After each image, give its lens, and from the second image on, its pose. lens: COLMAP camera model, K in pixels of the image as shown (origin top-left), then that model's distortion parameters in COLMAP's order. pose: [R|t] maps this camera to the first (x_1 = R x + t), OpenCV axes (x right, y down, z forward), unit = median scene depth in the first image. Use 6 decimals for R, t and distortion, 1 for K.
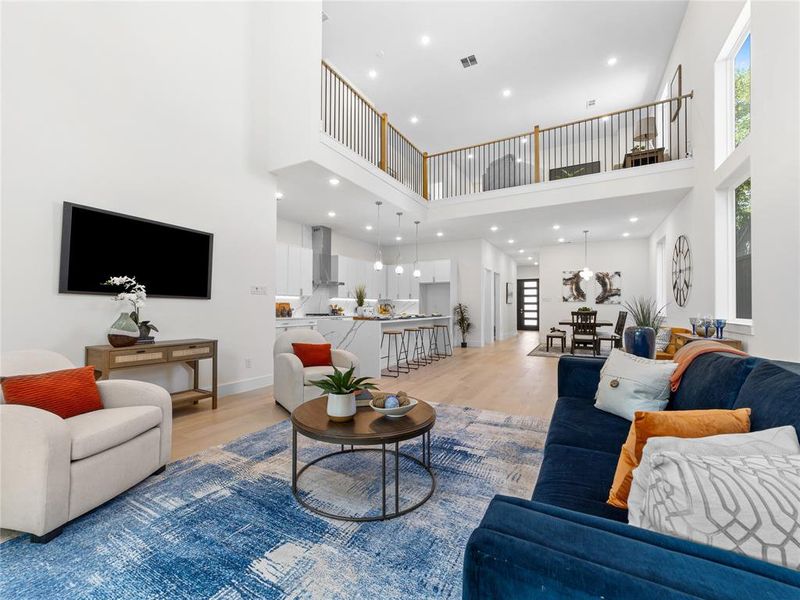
lens RADIAL K [[346.8, 0, 385.4], [0, 346.8, 304.7], [0, 0, 1]] dist [-0.013727, 0.006382]
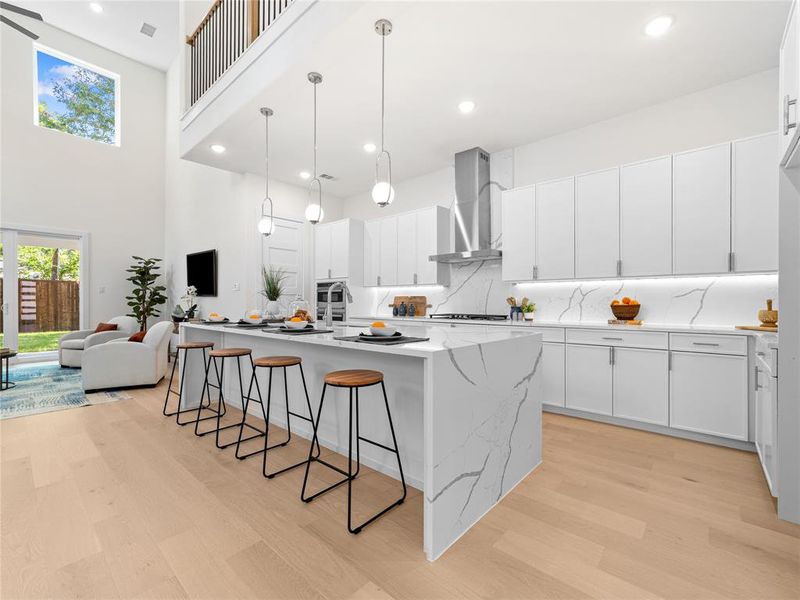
lens RADIAL K [[346.8, 0, 412.8], [0, 346.8, 302.7], [0, 0, 1]] dist [-0.013727, 0.006382]
pose [[-0.178739, -0.000528, -0.983896, 0.337882], [0.004570, 0.999989, -0.001367, 0.006855], [0.983886, -0.004741, -0.178735, 0.937895]]
